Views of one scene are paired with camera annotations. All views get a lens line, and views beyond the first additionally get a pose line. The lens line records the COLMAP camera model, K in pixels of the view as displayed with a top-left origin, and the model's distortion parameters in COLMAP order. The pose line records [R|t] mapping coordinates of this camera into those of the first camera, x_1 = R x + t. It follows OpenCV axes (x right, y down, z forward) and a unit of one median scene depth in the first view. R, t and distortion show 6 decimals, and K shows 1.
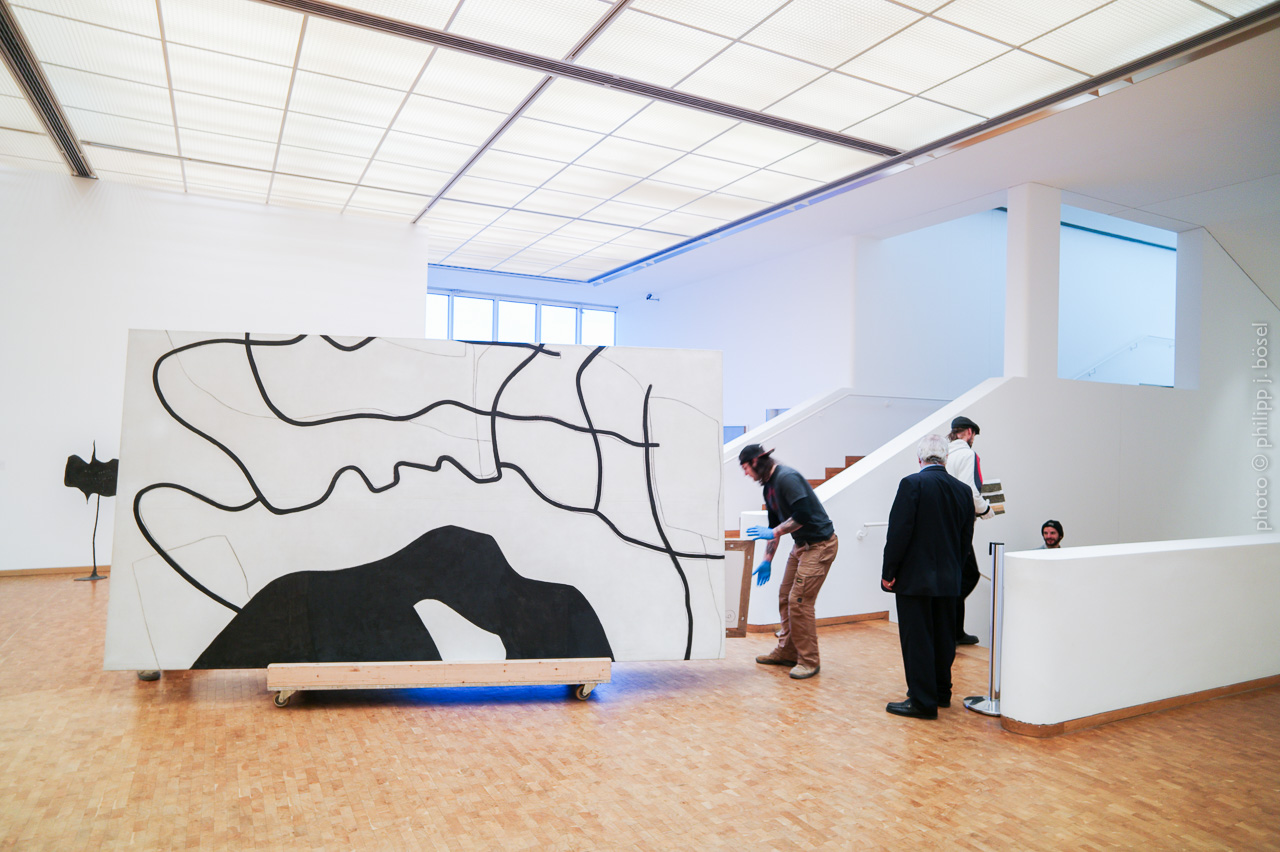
lens RADIAL K [[777.2, 0, 640.0], [0, 777.2, 426.0], [0, 0, 1]] dist [-0.004437, 0.000627]
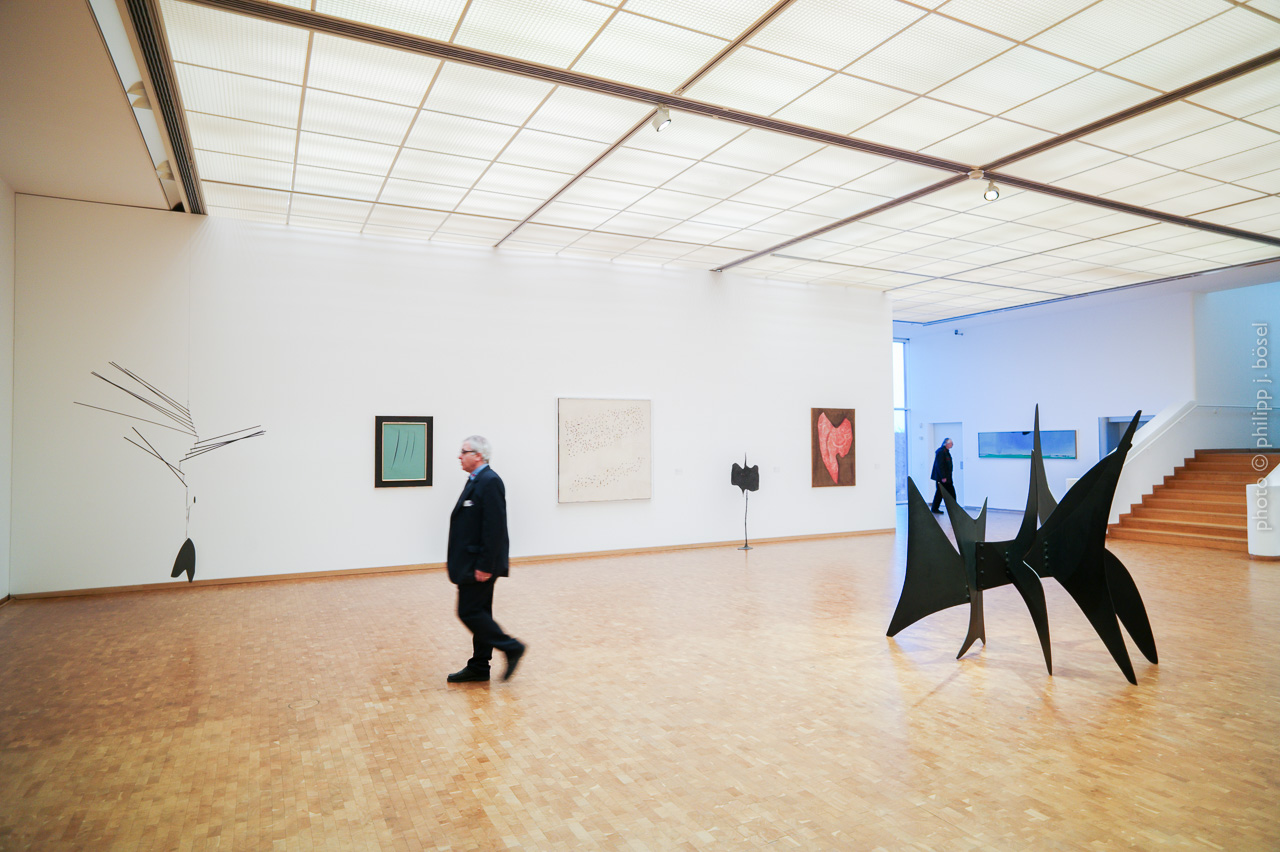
lens RADIAL K [[788.7, 0, 642.1], [0, 788.7, 445.4], [0, 0, 1]] dist [-0.028320, 0.024179]
pose [[0.999720, -0.019381, -0.013595, -0.115237], [0.019499, 0.999773, 0.008607, -0.001609], [0.013425, -0.008870, 0.999871, -0.063740]]
